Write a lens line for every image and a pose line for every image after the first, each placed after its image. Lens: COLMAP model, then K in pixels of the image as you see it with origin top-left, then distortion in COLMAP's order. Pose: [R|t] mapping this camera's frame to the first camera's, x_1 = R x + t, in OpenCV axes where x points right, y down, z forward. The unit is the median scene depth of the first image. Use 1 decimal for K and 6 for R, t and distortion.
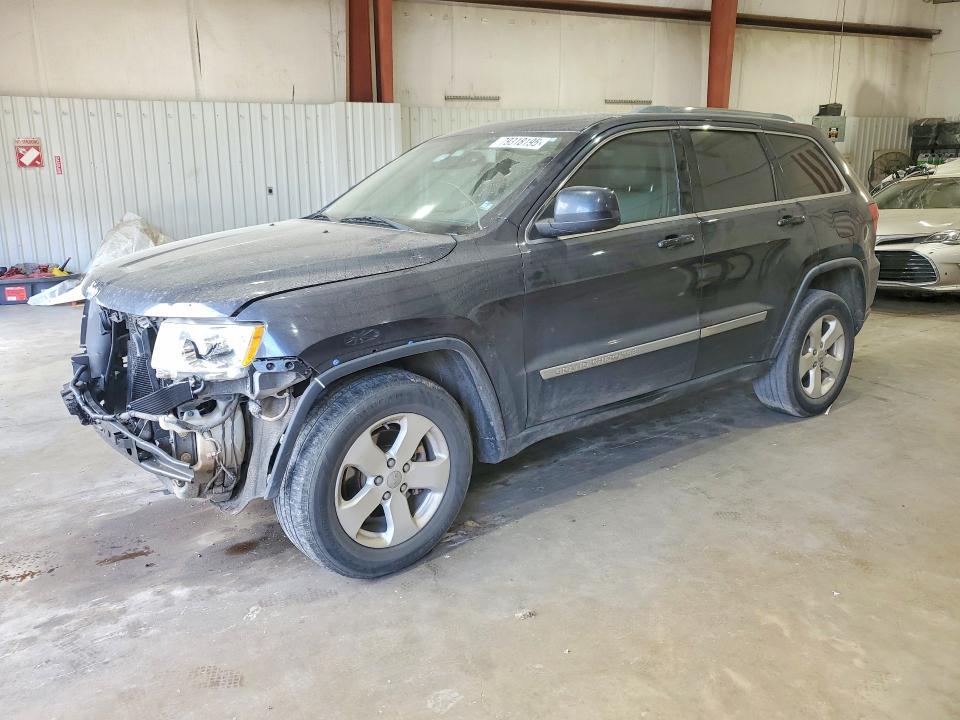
lens RADIAL K [[736.7, 0, 481.8], [0, 736.7, 346.3], [0, 0, 1]] dist [-0.000360, 0.004011]
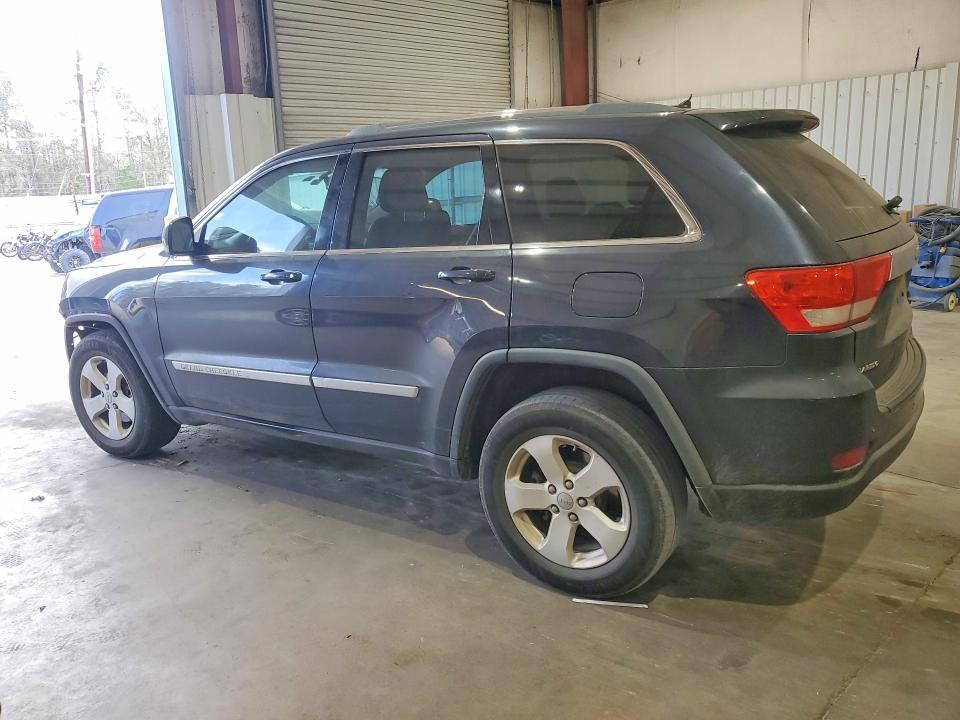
lens RADIAL K [[754.9, 0, 477.7], [0, 754.9, 352.3], [0, 0, 1]] dist [-0.037874, 0.065617]
pose [[0.335957, 0.218526, -0.916176, 0.411117], [-0.174026, 0.970367, 0.167637, -0.083883], [0.925661, 0.103120, 0.364031, 0.286286]]
